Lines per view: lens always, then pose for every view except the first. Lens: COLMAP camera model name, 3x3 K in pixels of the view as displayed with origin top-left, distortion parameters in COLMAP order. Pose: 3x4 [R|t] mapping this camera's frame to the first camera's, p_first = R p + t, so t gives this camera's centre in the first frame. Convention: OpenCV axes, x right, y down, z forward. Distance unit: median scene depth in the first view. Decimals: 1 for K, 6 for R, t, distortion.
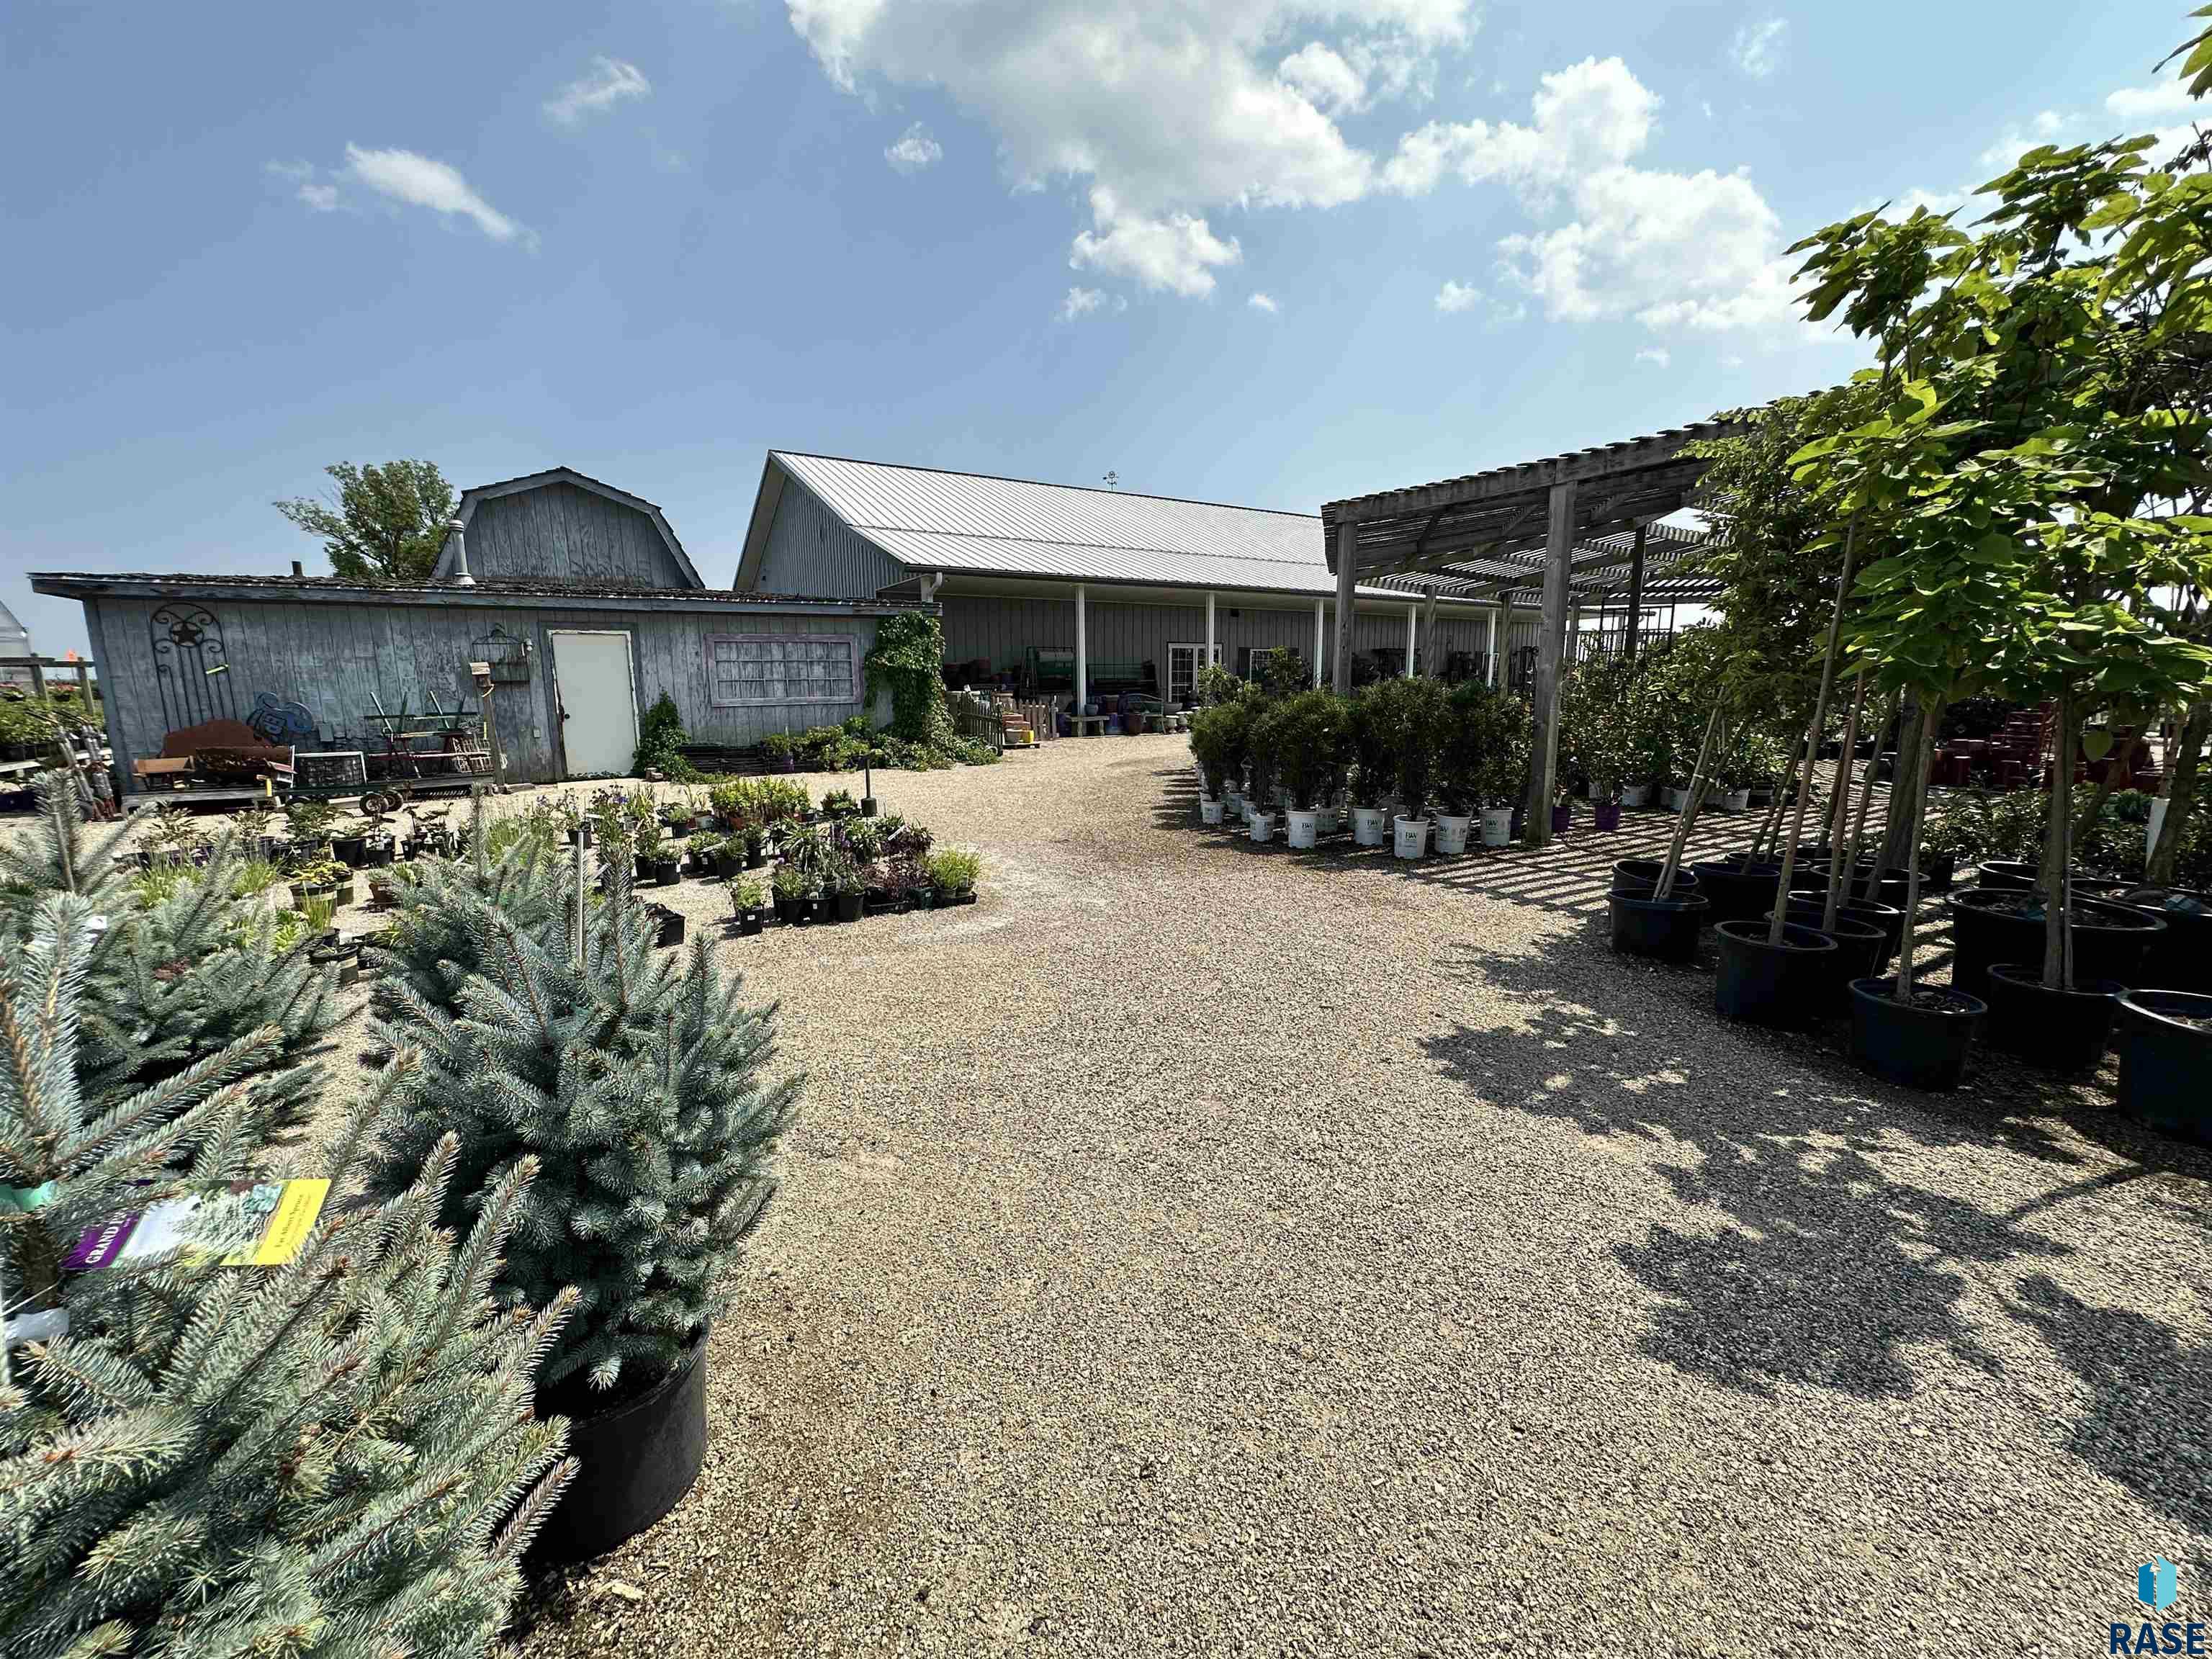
lens RADIAL K [[886.3, 0, 1104.2], [0, 886.3, 838.3], [0, 0, 1]] dist [-0.004300, 0.000486]
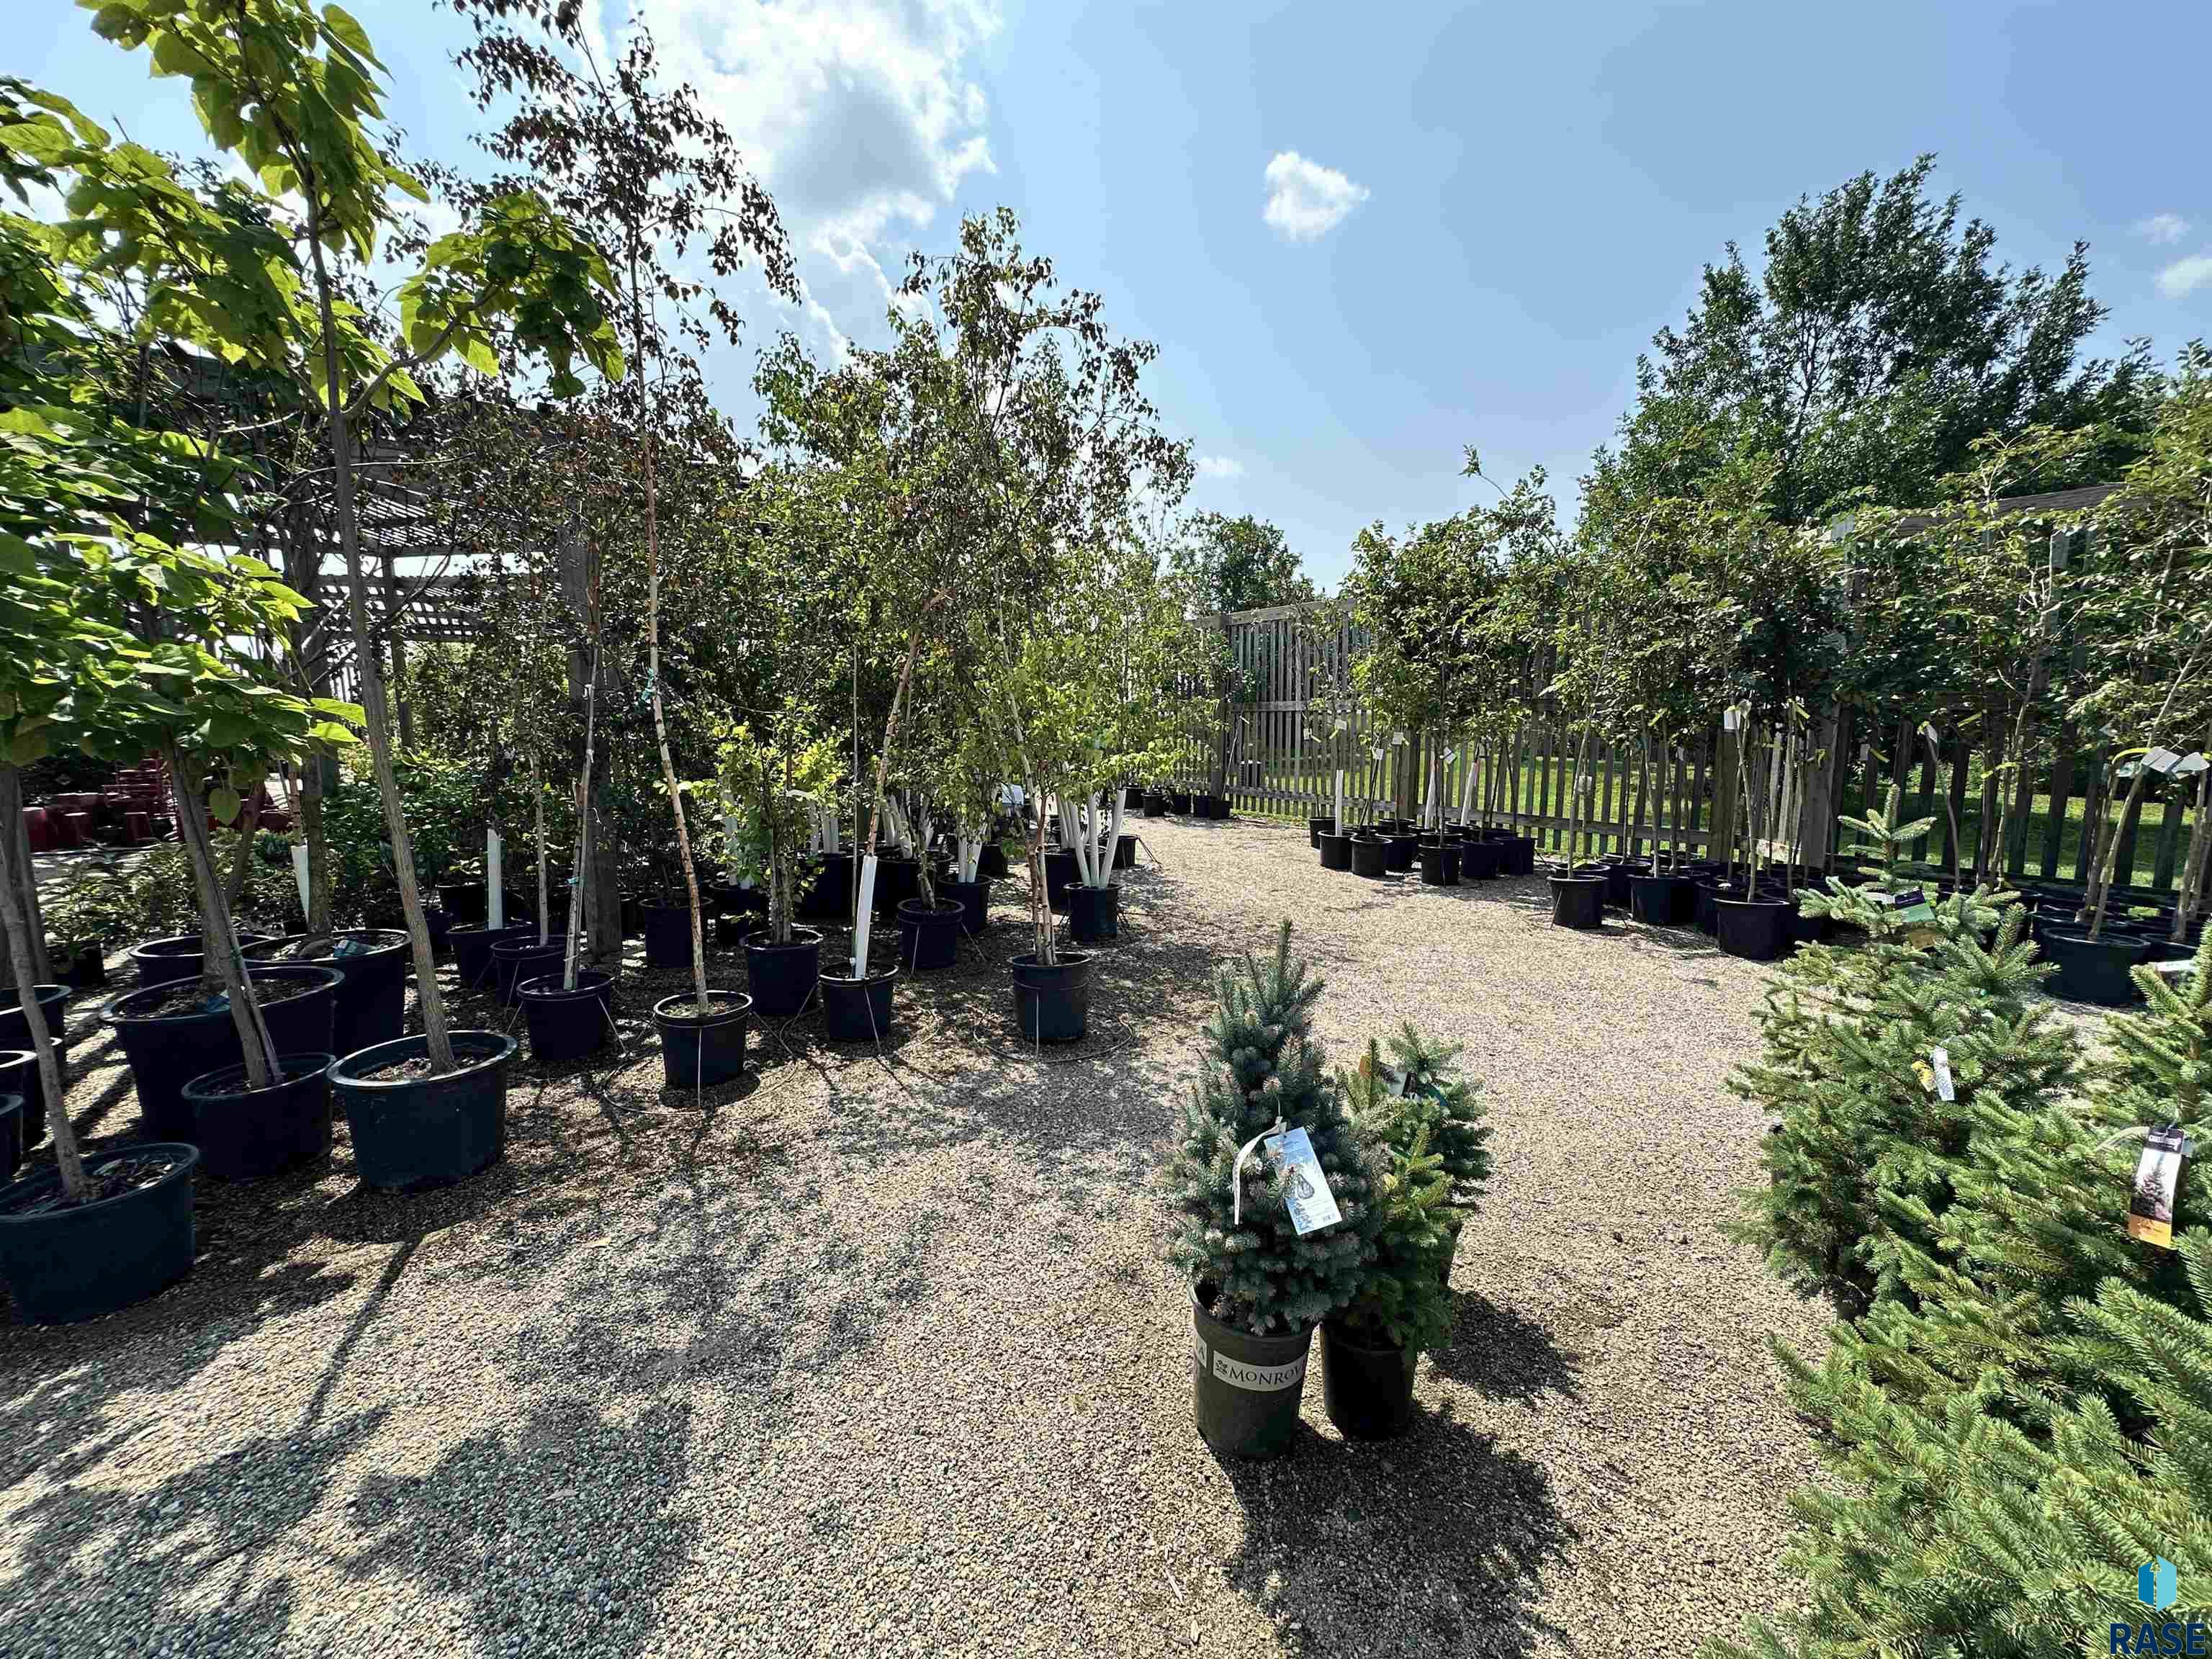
lens RADIAL K [[886.3, 0, 1109.3], [0, 886.3, 835.3], [0, 0, 1]] dist [-0.004300, 0.000486]
pose [[-0.063258, -0.126367, 0.989964, 0.213478], [0.170279, 0.976039, 0.135471, -0.049799], [-0.983363, 0.177140, -0.040225, 0.189815]]
